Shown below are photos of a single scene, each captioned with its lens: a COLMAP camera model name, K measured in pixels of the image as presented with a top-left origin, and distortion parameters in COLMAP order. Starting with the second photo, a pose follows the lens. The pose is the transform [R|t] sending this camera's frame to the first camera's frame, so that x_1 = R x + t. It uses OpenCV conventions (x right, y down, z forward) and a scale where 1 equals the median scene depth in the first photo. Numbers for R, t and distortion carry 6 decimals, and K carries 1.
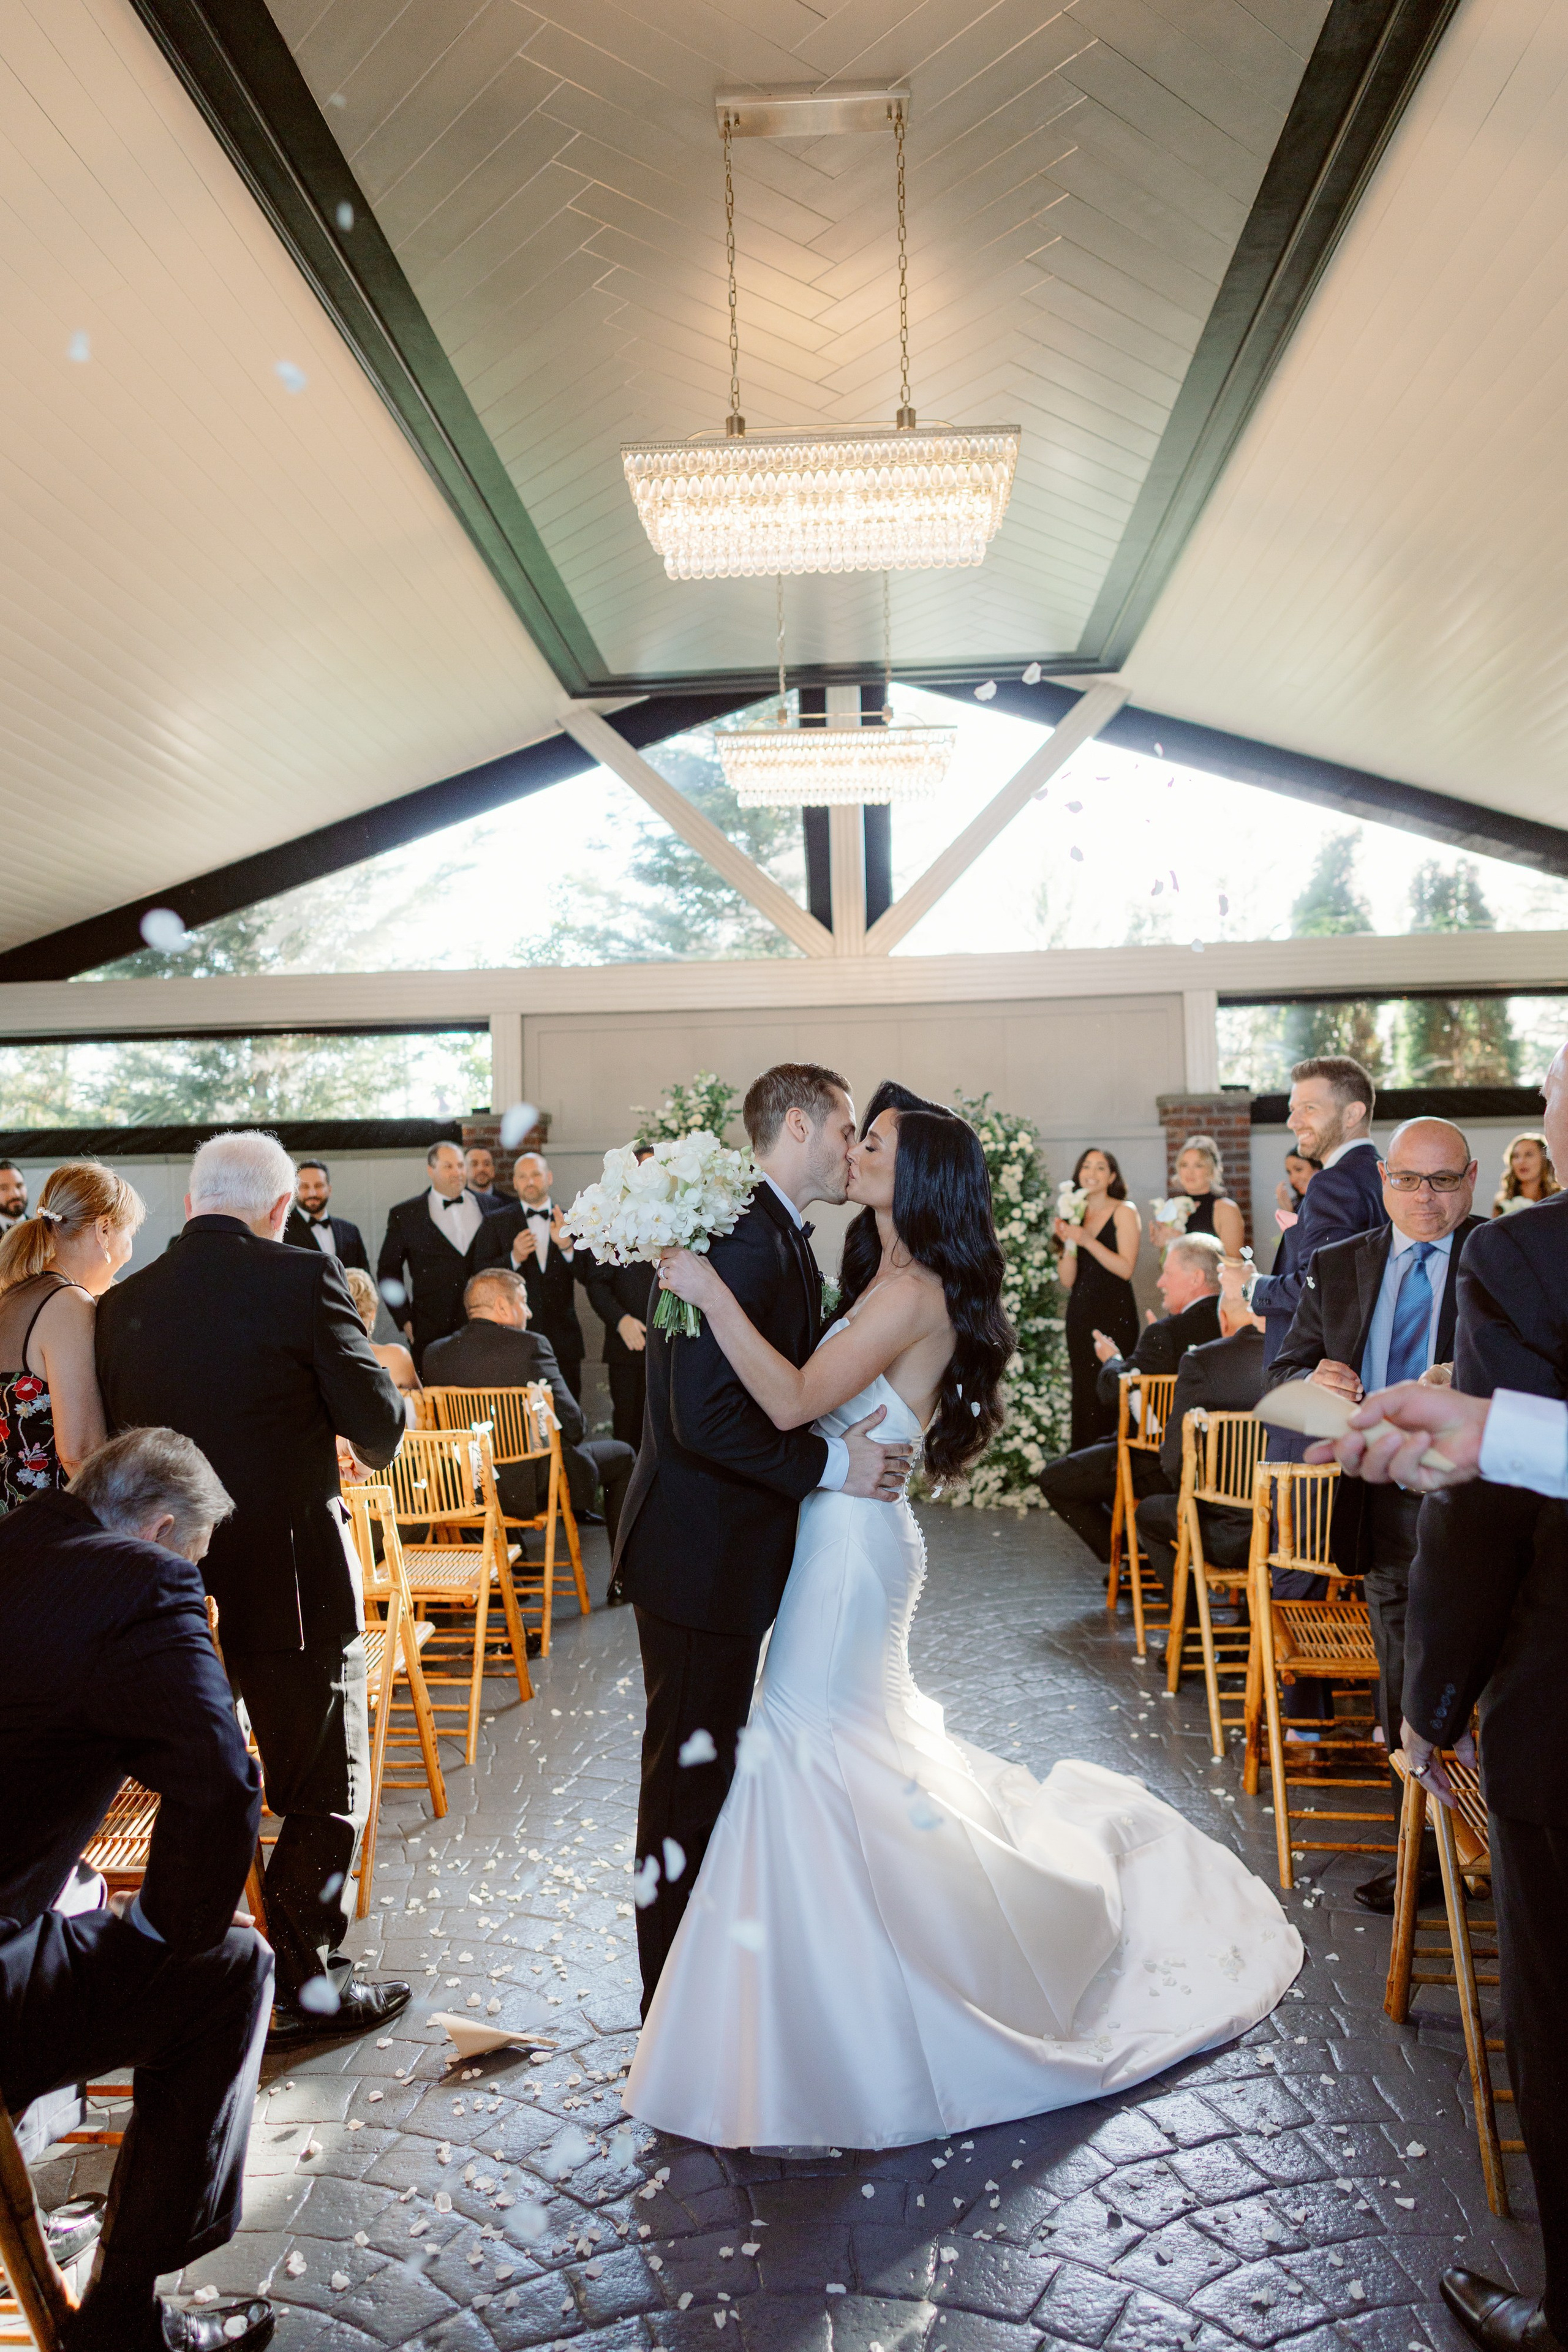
lens RADIAL K [[1634.1, 0, 798.0], [0, 1634.1, 1172.7], [0, 0, 1]] dist [0.006873, 0.003863]
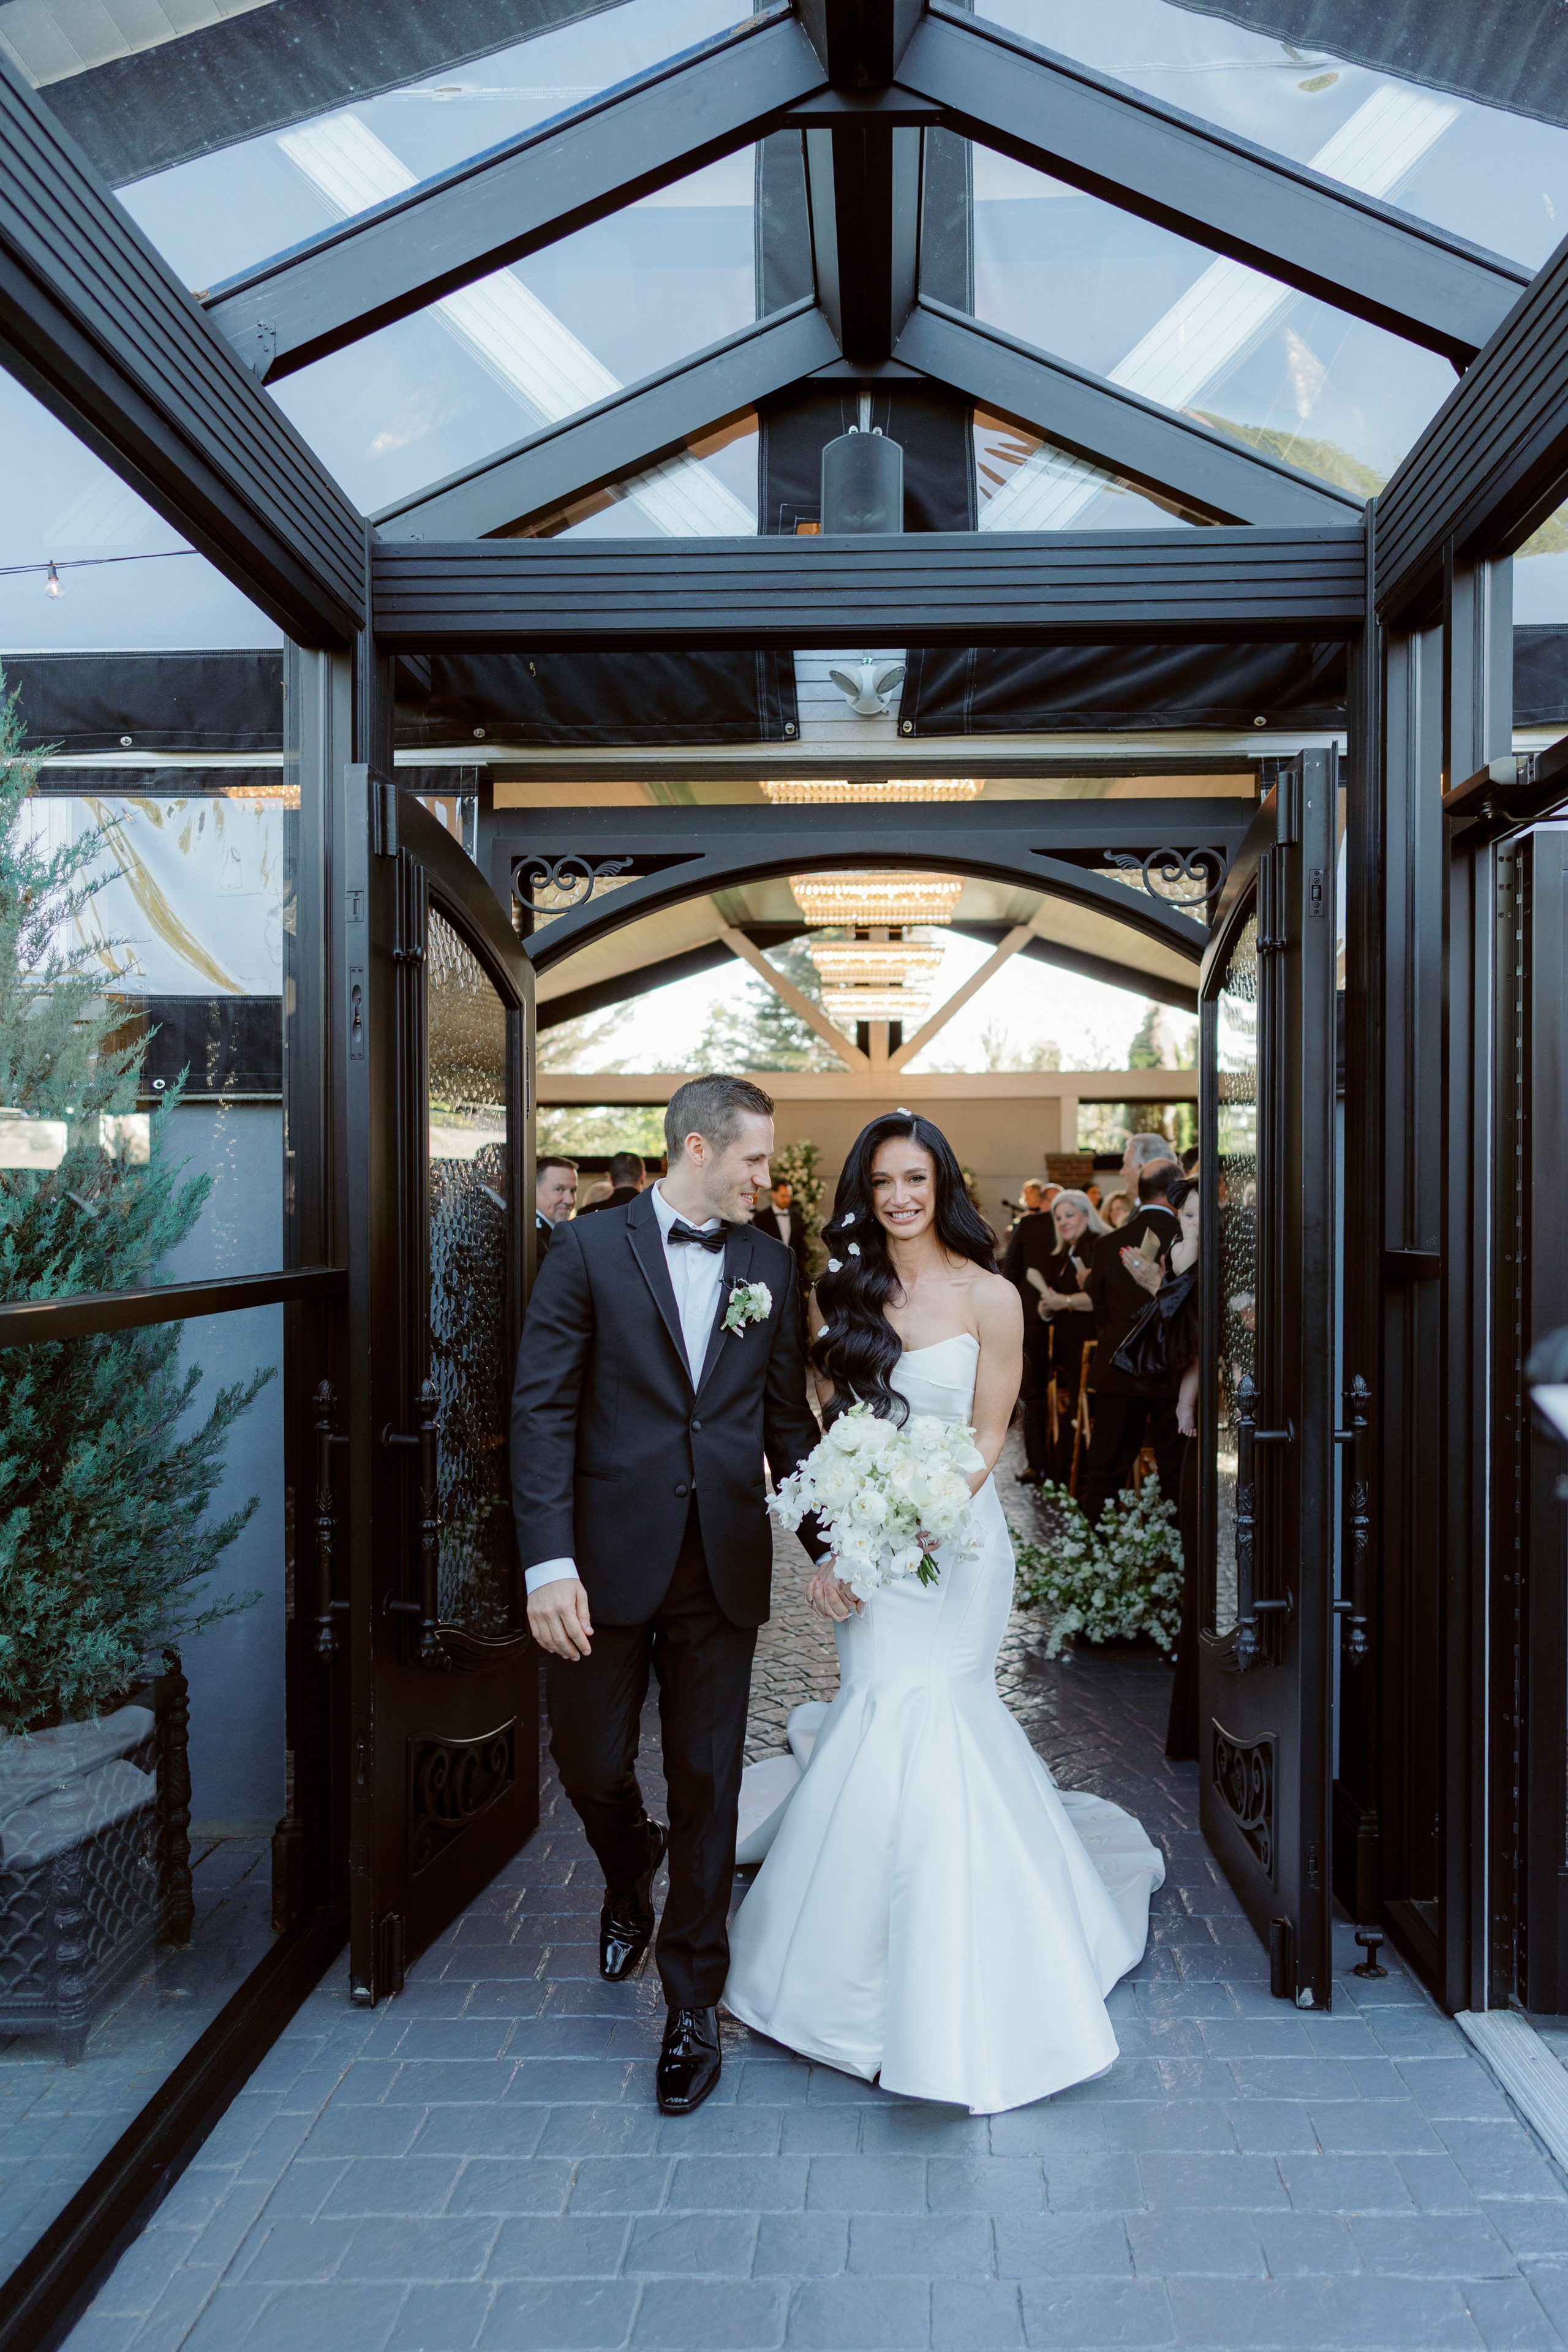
lens RADIAL K [[1685.2, 0, 793.5], [0, 1685.2, 1174.2], [0, 0, 1]] dist [0.005784, 0.001247]
pose [[0.999685, 0.024357, -0.006047, -0.057778], [-0.024395, 0.999683, -0.006279, -0.007166], [0.005892, 0.006425, 0.999962, -1.027048]]
